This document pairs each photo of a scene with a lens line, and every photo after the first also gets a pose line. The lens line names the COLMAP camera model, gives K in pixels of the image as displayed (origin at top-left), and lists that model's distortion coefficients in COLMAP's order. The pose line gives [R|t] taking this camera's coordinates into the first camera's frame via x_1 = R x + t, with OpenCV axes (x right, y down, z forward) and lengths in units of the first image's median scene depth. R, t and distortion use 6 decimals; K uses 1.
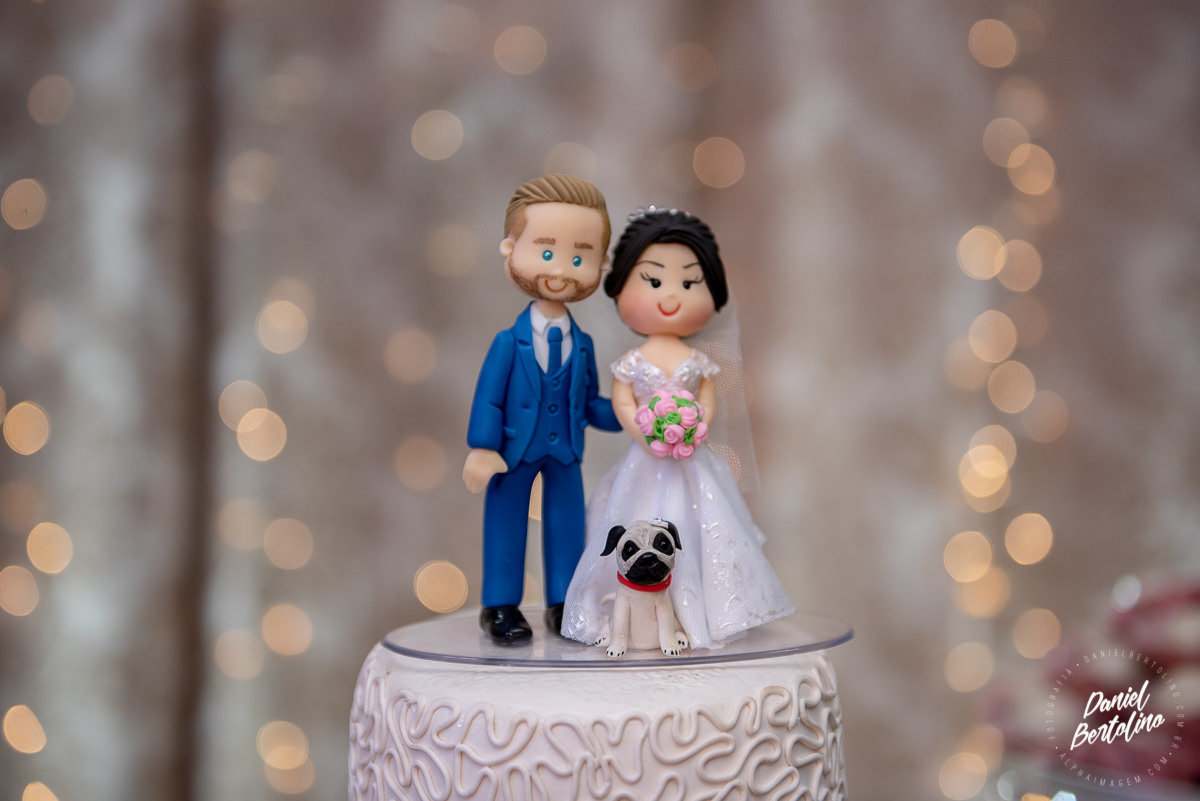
lens RADIAL K [[2150.7, 0, 599.9], [0, 2150.7, 399.8], [0, 0, 1]] dist [0.176978, 0.000000]
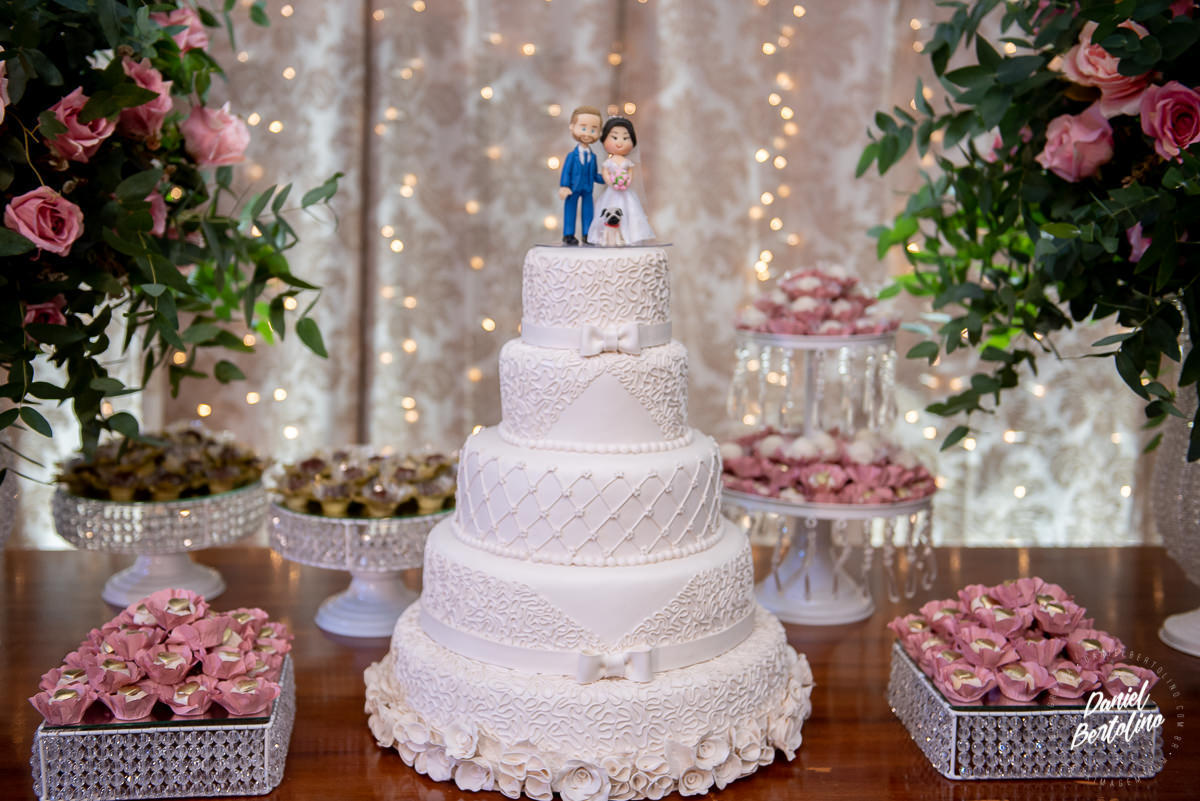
lens RADIAL K [[1545.1, 0, 599.8], [0, 1545.1, 401.5], [0, 0, 1]] dist [0.011314, 0.000000]
pose [[0.999217, 0.001420, 0.039548, -0.093577], [-0.004348, 0.997245, 0.074052, 0.177453], [-0.039333, -0.074166, 0.996470, -1.438759]]
